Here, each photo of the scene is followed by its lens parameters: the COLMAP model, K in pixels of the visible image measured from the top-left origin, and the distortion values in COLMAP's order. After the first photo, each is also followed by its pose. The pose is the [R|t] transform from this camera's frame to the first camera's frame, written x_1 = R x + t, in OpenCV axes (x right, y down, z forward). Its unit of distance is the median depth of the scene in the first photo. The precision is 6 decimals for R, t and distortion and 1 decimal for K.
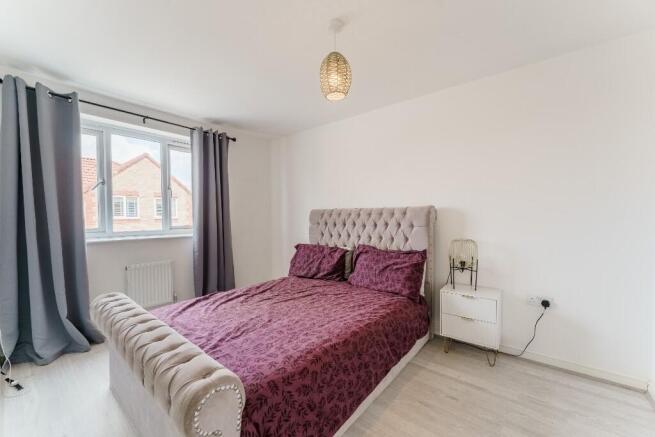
lens RADIAL K [[260.0, 0, 322.6], [0, 260.0, 218.4], [0, 0, 1]] dist [-0.000023, -0.000214]
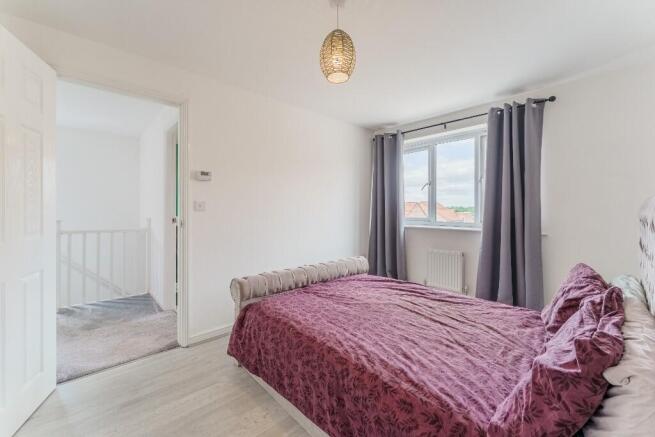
lens RADIAL K [[260.0, 0, 322.6], [0, 260.0, 218.4], [0, 0, 1]] dist [-0.000023, -0.000214]
pose [[-0.121448, 0.042958, -0.991668, 0.757788], [-0.004867, 0.999025, 0.043873, -0.023527], [0.992586, 0.010155, -0.121121, 0.845558]]
